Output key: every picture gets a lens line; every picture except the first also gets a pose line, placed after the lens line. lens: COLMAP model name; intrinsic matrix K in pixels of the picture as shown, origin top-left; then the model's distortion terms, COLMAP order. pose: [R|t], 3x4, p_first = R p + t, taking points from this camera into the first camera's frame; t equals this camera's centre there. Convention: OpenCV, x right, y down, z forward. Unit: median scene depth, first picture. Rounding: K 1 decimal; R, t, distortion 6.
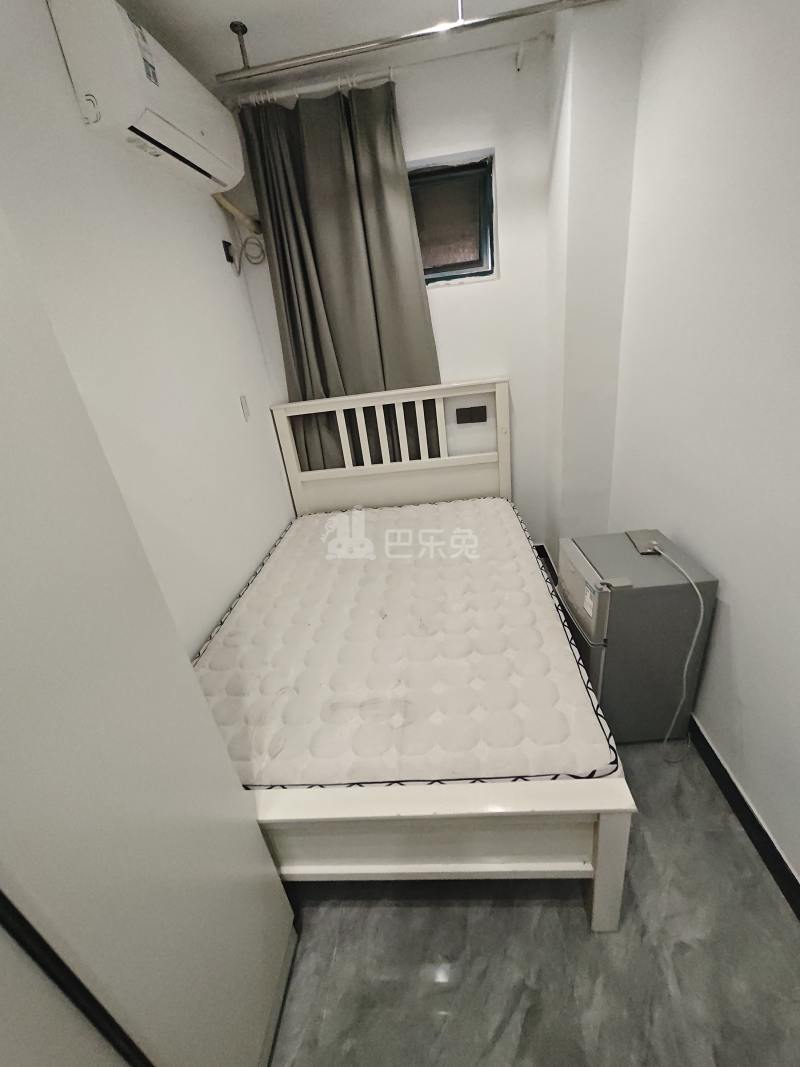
lens RADIAL K [[459.2, 0, 405.5], [0, 459.2, 537.2], [0, 0, 1]] dist [-0.023314, 0.016423]
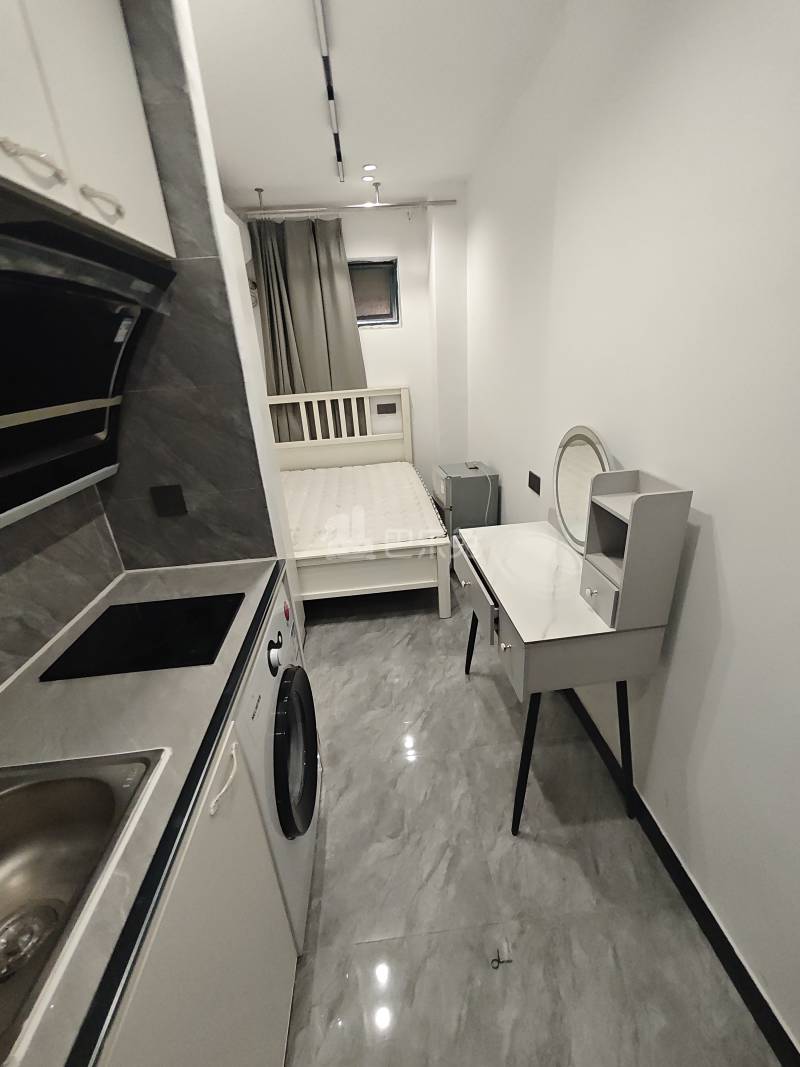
lens RADIAL K [[459.2, 0, 405.5], [0, 459.2, 537.2], [0, 0, 1]] dist [-0.023314, 0.016423]
pose [[0.985193, -0.006389, 0.171331, -0.070170], [0.014814, 0.998740, -0.047943, 0.268934], [-0.170809, 0.049771, 0.984046, -0.581971]]
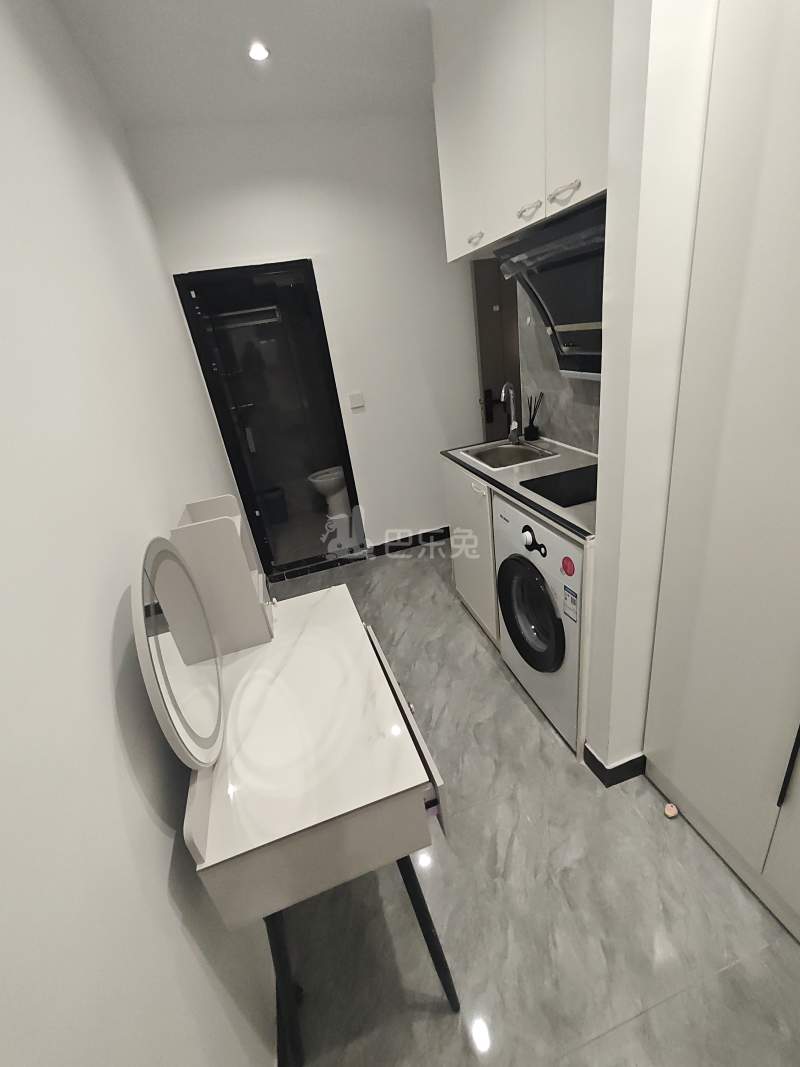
lens RADIAL K [[460.0, 0, 405.7], [0, 460.0, 535.9], [0, 0, 1]] dist [-0.002156, 0.004380]
pose [[-0.901726, 0.372020, -0.220210, 0.173131], [0.077748, 0.640629, 0.763904, -0.141957], [0.425260, 0.671711, -0.606596, 0.236431]]
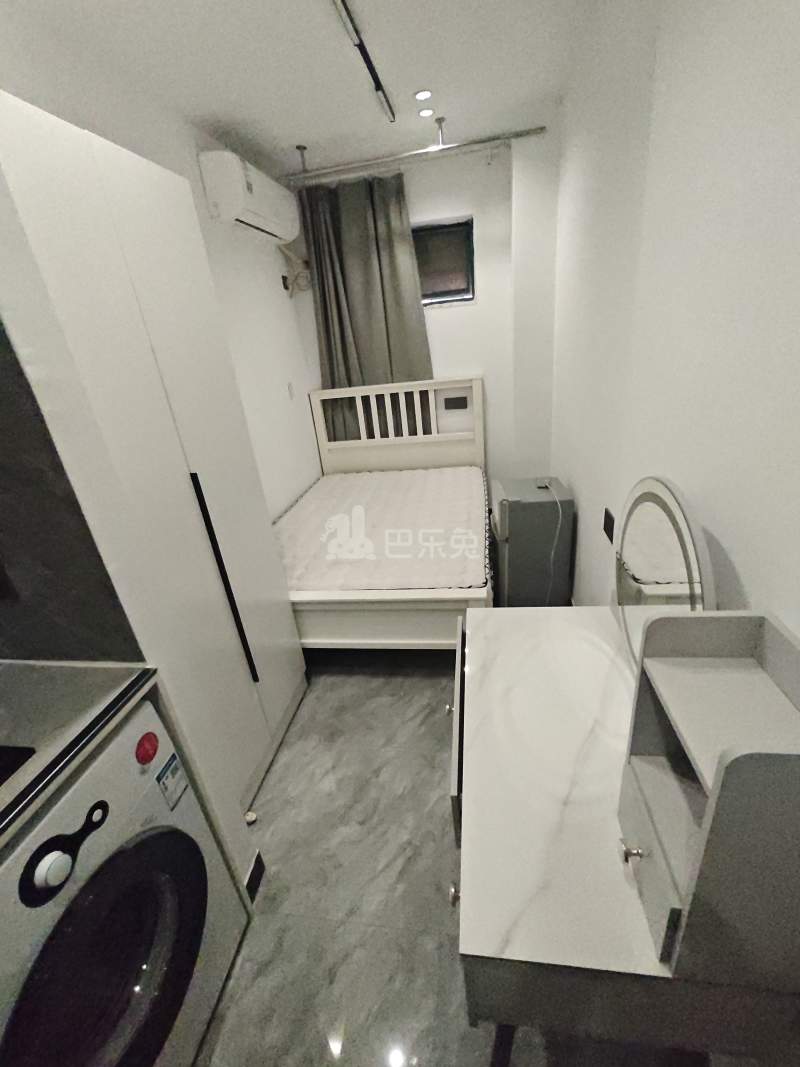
lens RADIAL K [[459.2, 0, 405.5], [0, 459.2, 537.2], [0, 0, 1]] dist [-0.023314, 0.016423]
pose [[0.996555, 0.051883, -0.064707, 0.110650], [-0.052278, 0.998623, -0.004438, 0.145910], [0.064388, 0.007805, 0.997894, -0.362692]]
